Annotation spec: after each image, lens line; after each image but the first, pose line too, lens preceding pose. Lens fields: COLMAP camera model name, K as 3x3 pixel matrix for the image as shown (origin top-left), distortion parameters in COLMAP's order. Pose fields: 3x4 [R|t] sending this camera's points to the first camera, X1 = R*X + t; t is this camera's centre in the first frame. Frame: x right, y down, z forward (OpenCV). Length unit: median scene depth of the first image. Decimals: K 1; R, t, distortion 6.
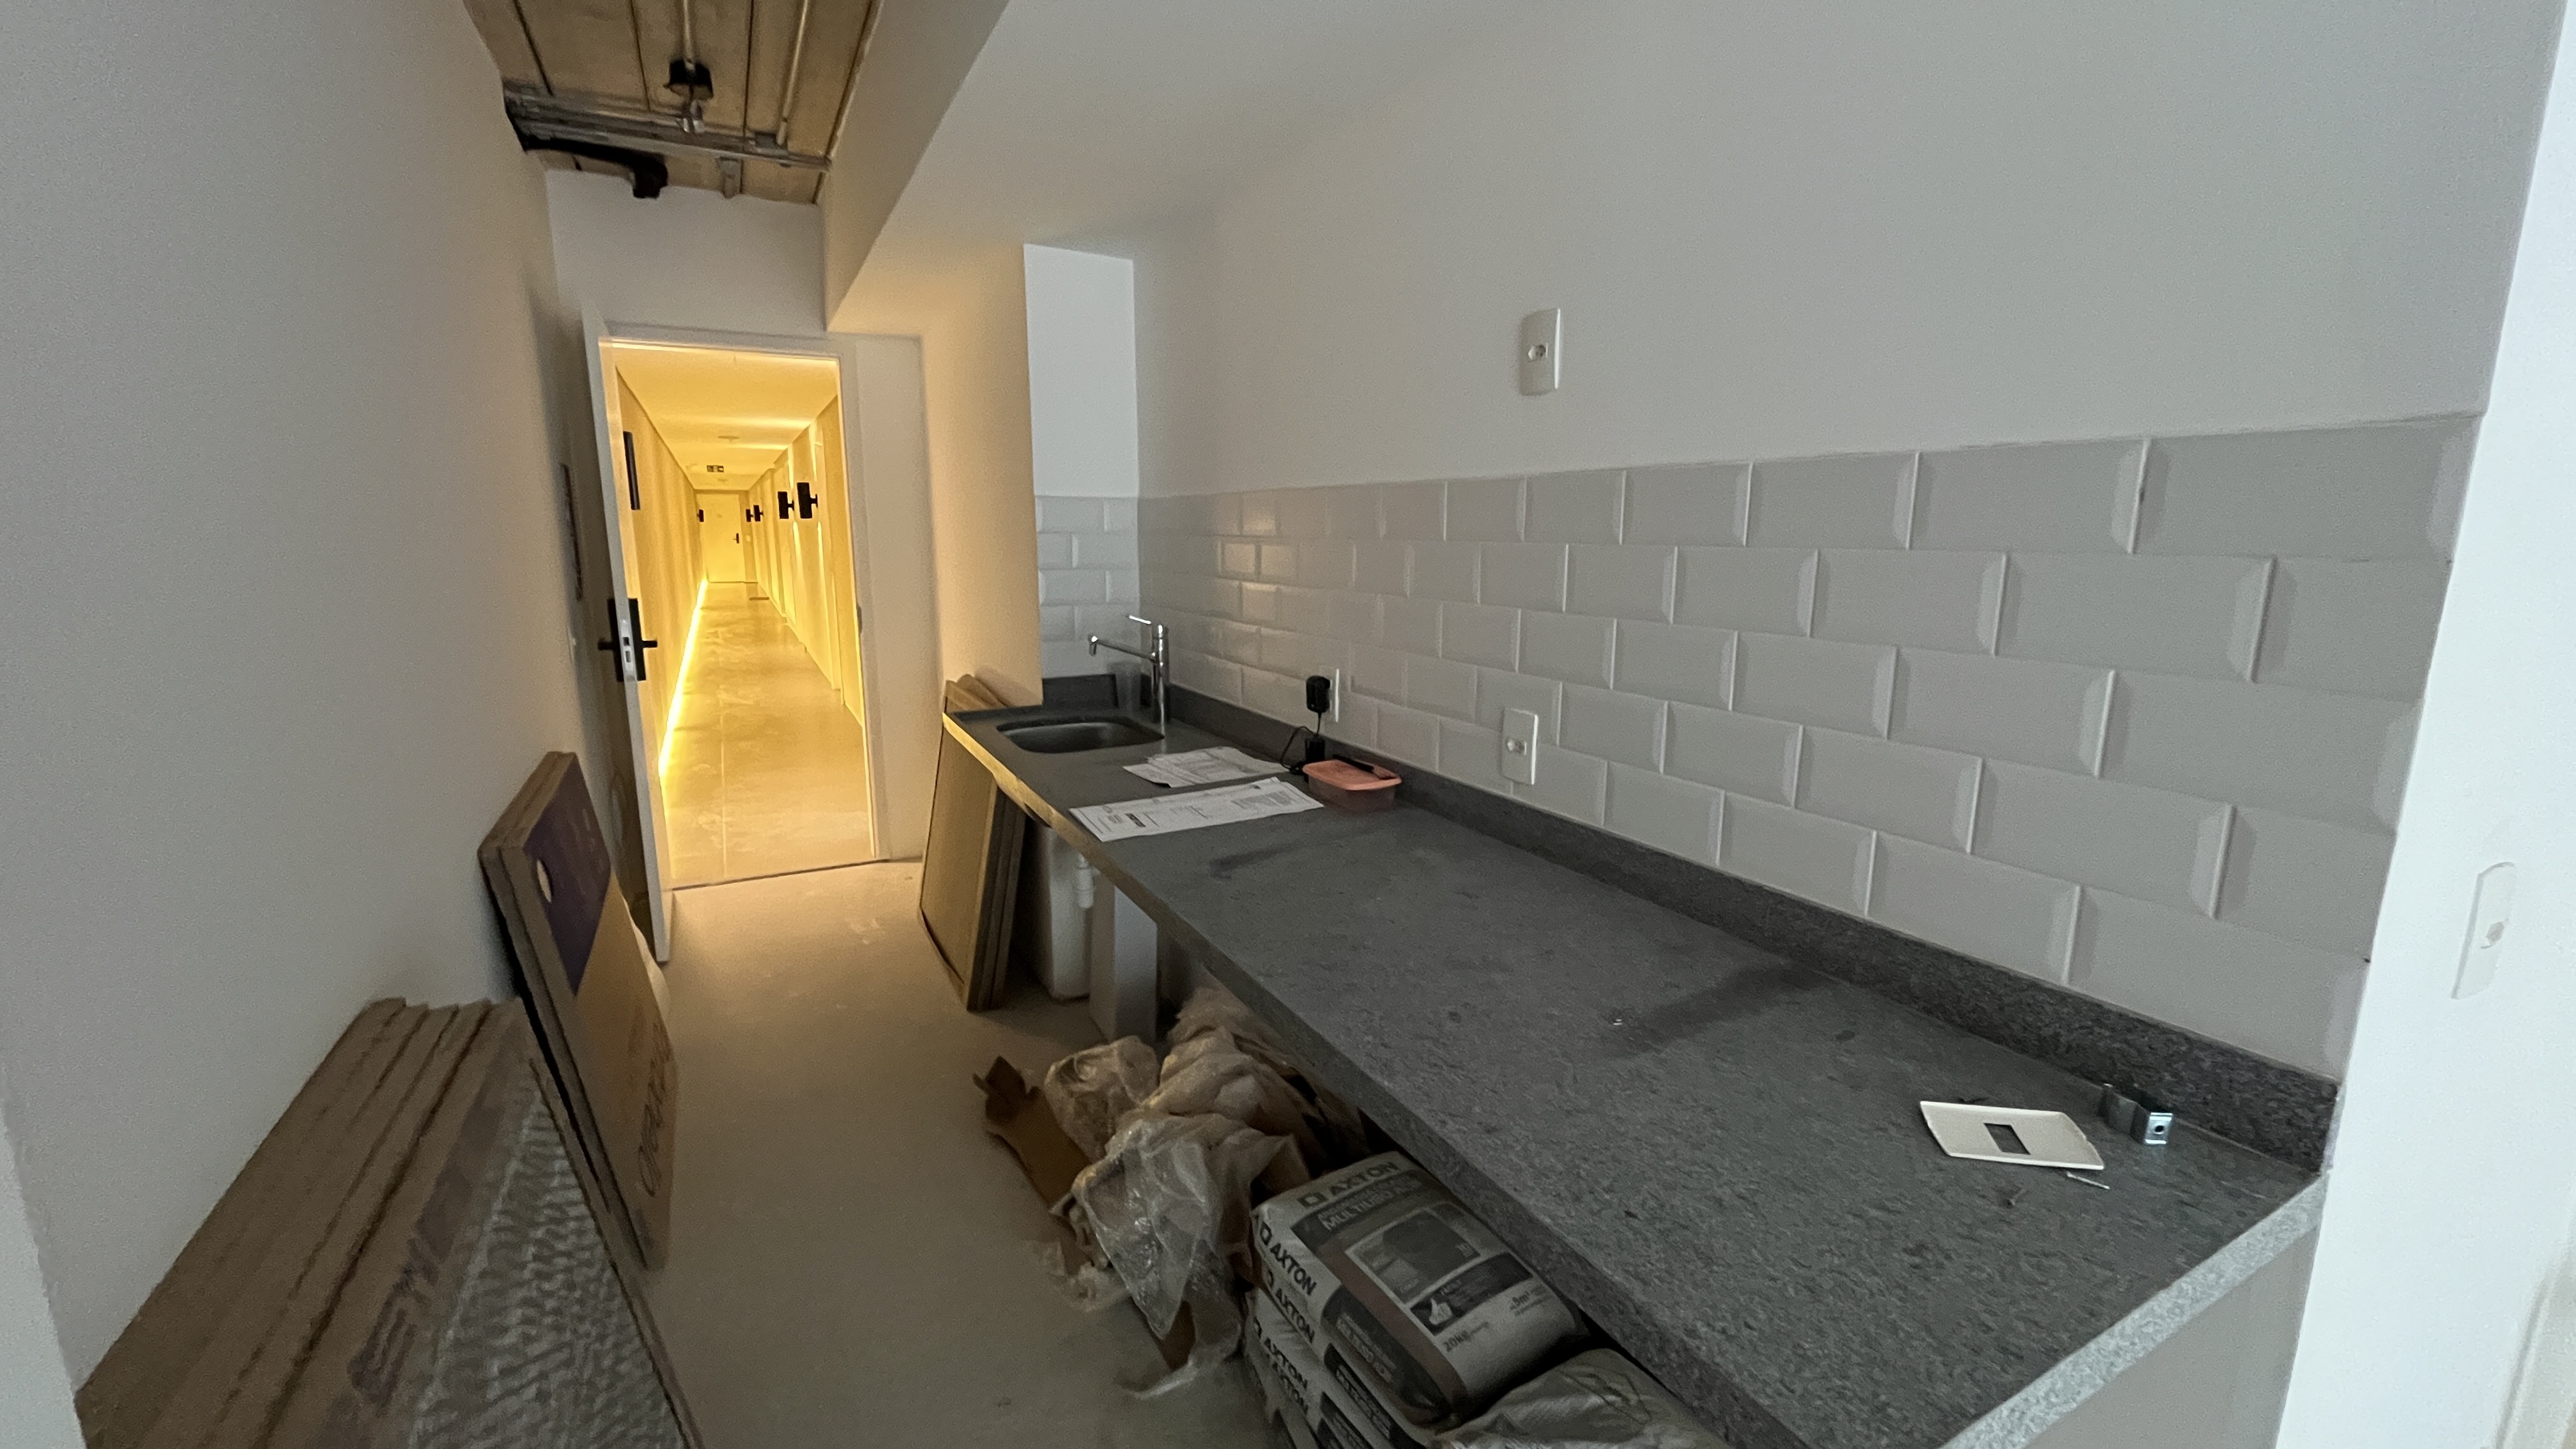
lens RADIAL K [[1053.1, 0, 1288.0], [0, 1053.1, 724.5], [0, 0, 1]] dist [0.000769, 0.000086]
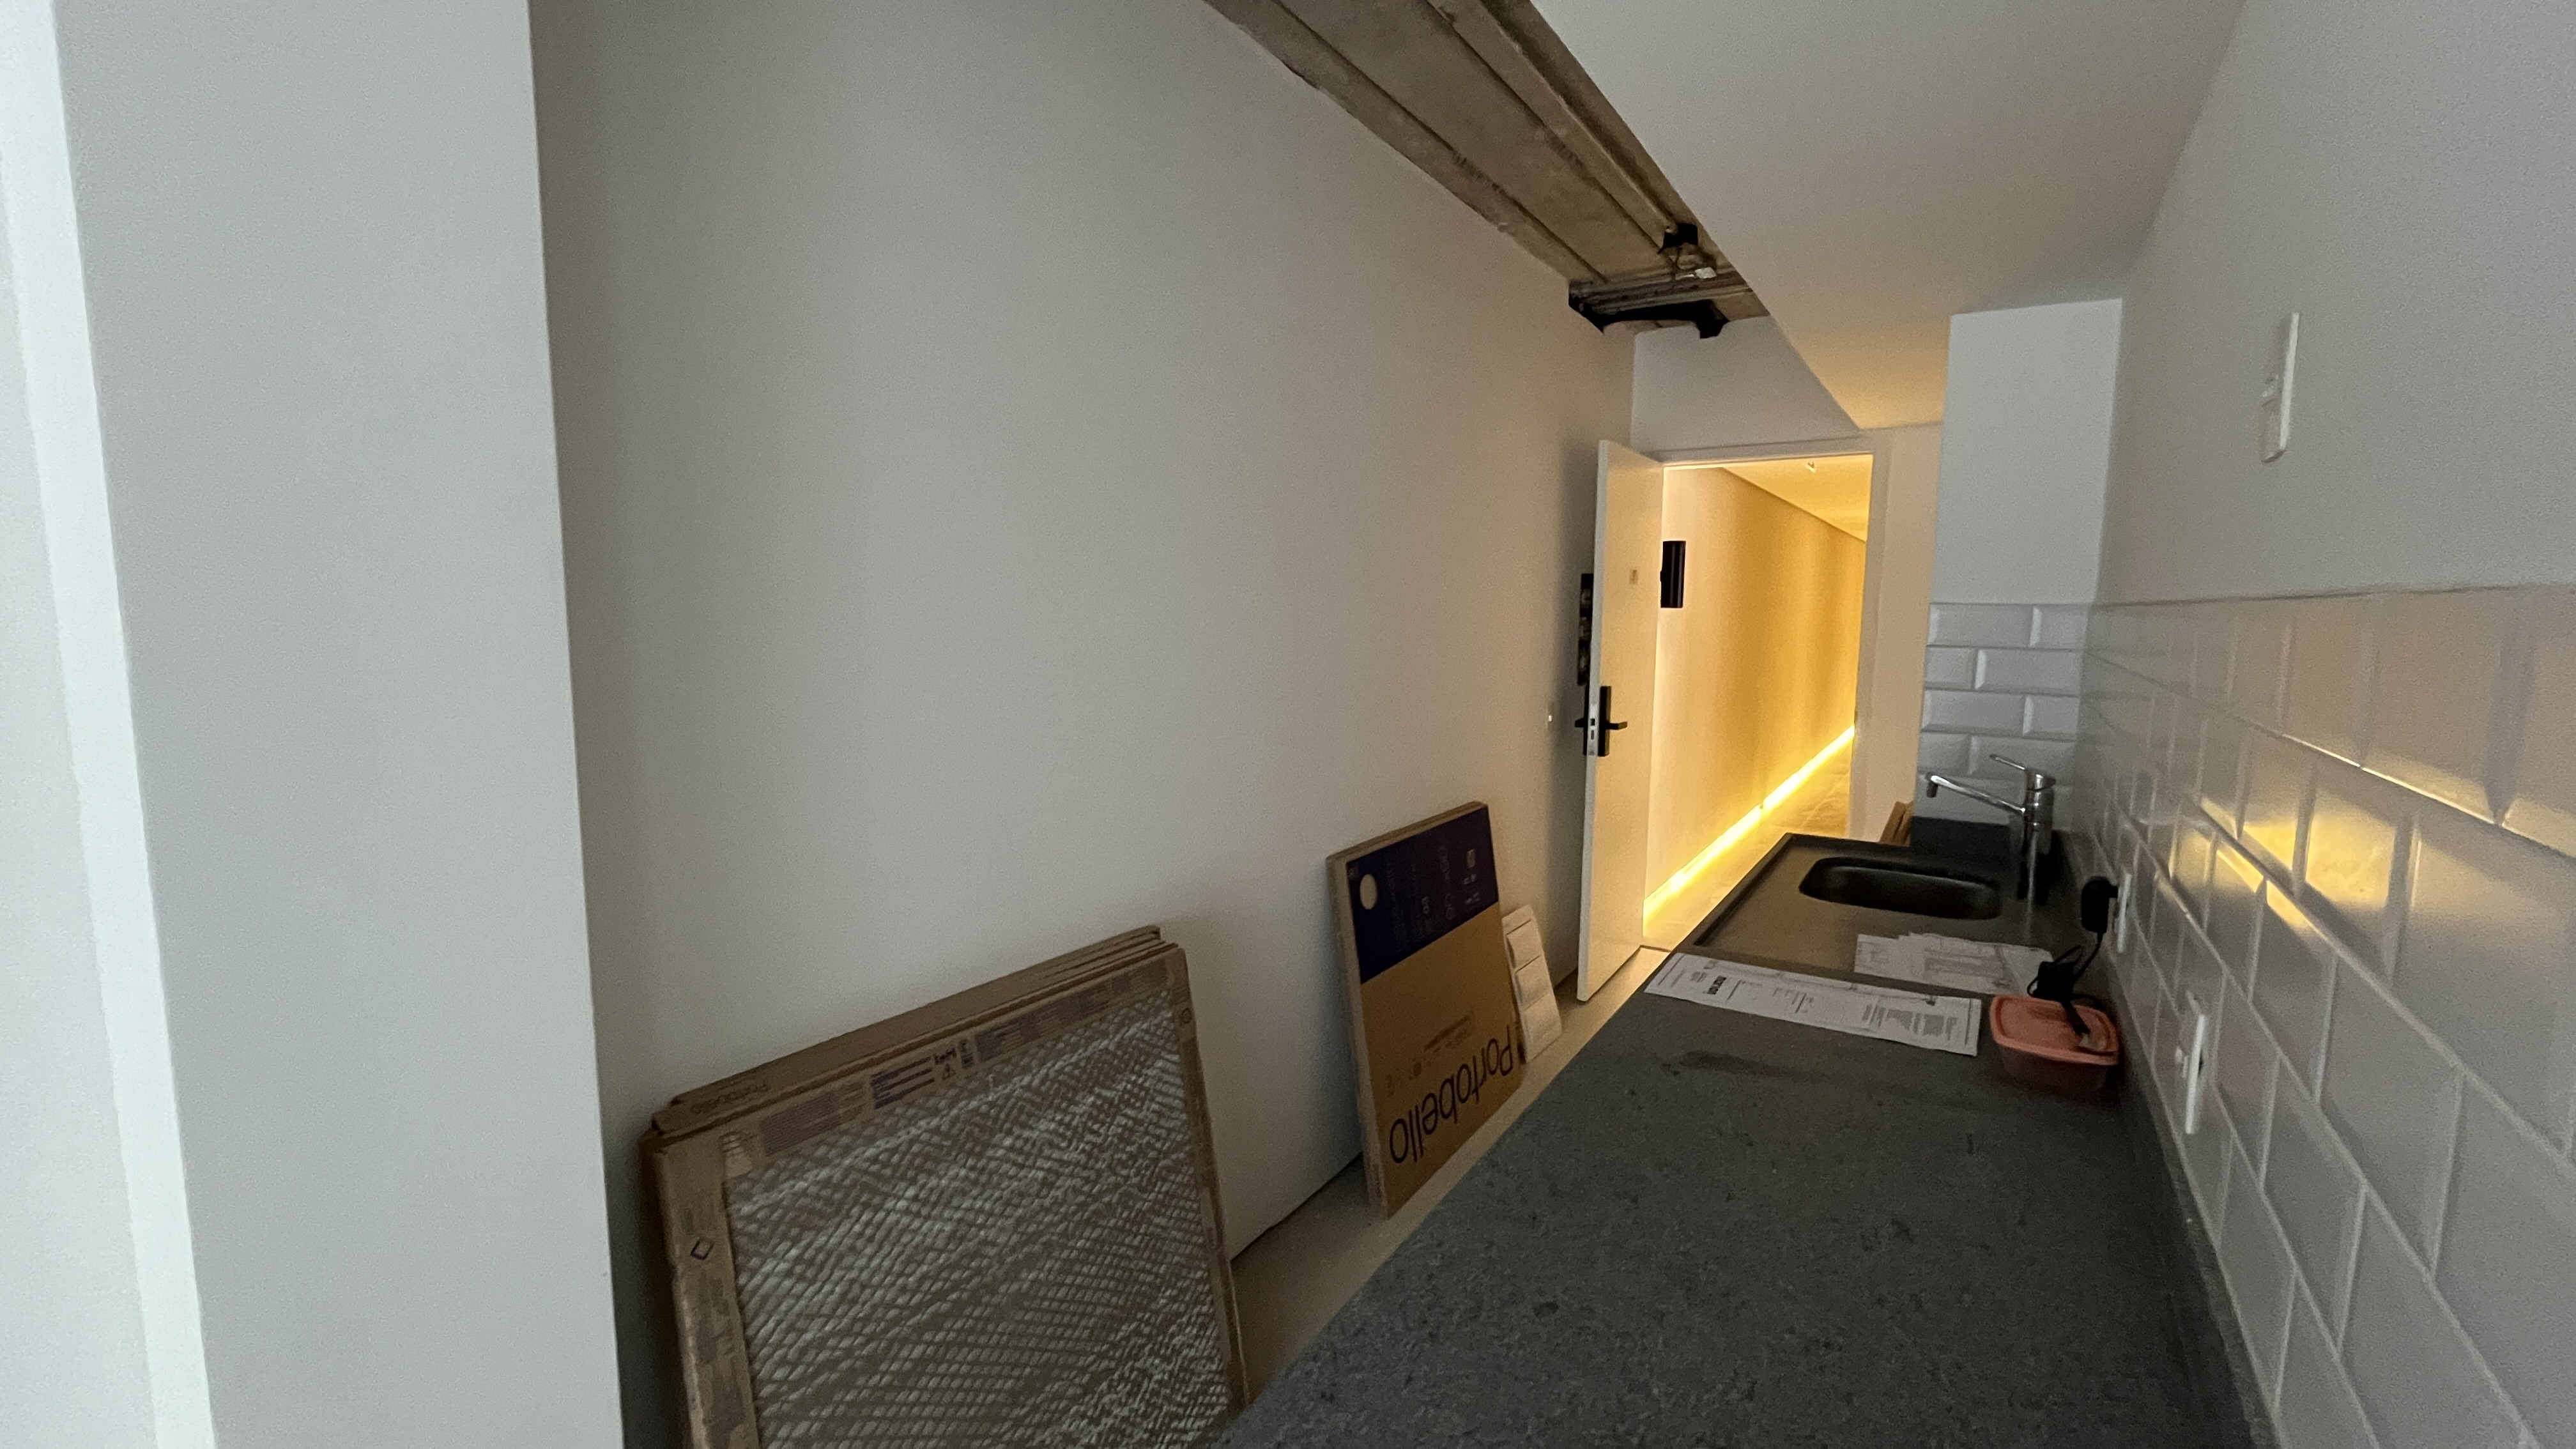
lens RADIAL K [[1055.3, 0, 1285.2], [0, 1055.3, 720.5], [0, 0, 1]] dist [0.000062, 0.000586]
pose [[0.467884, 0.101466, -0.877946, 0.267274], [-0.172672, 0.984738, 0.021786, -0.050556], [0.866758, 0.141404, 0.478264, 0.150927]]
